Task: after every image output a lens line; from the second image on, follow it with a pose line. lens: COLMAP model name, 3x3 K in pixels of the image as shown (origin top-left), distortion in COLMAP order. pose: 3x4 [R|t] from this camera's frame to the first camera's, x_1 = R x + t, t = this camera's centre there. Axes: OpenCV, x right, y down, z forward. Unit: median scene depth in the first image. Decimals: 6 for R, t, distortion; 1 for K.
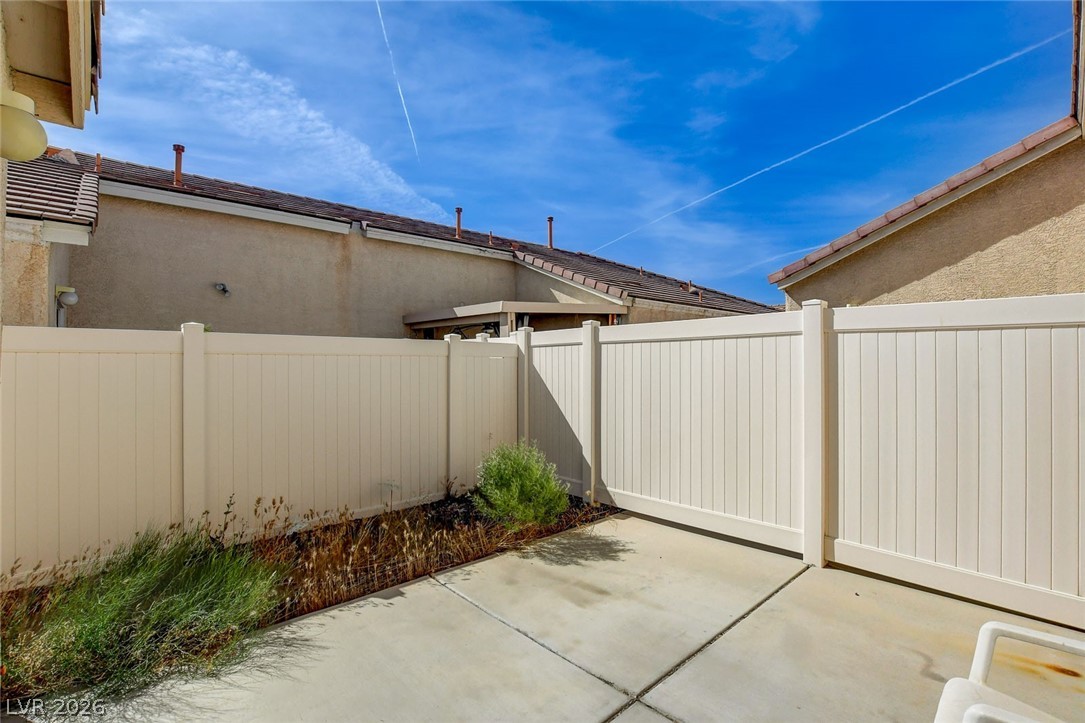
lens RADIAL K [[497.0, 0, 542.0], [0, 497.0, 359.7], [0, 0, 1]] dist [-0.033705, 0.003666]
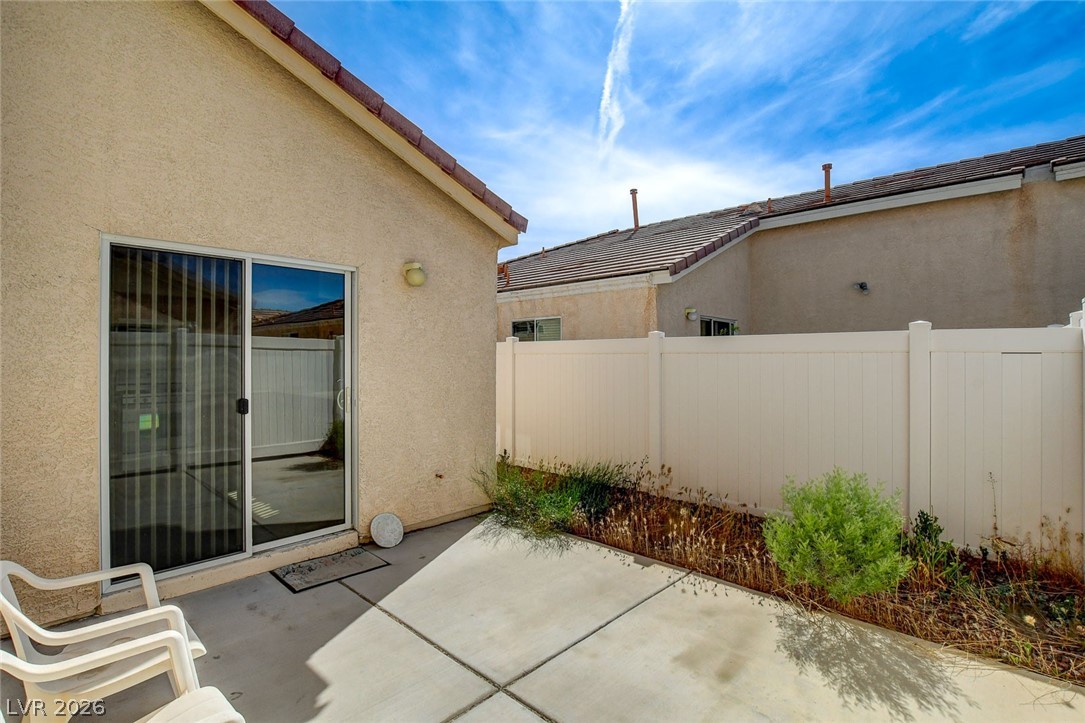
lens RADIAL K [[497.0, 0, 541.6], [0, 497.0, 360.0], [0, 0, 1]] dist [-0.033705, 0.003666]
pose [[0.072699, 0.003576, -0.997347, 0.677544], [0.002905, 0.999989, 0.003797, 0.000454], [0.997350, -0.003174, 0.072688, 0.561402]]
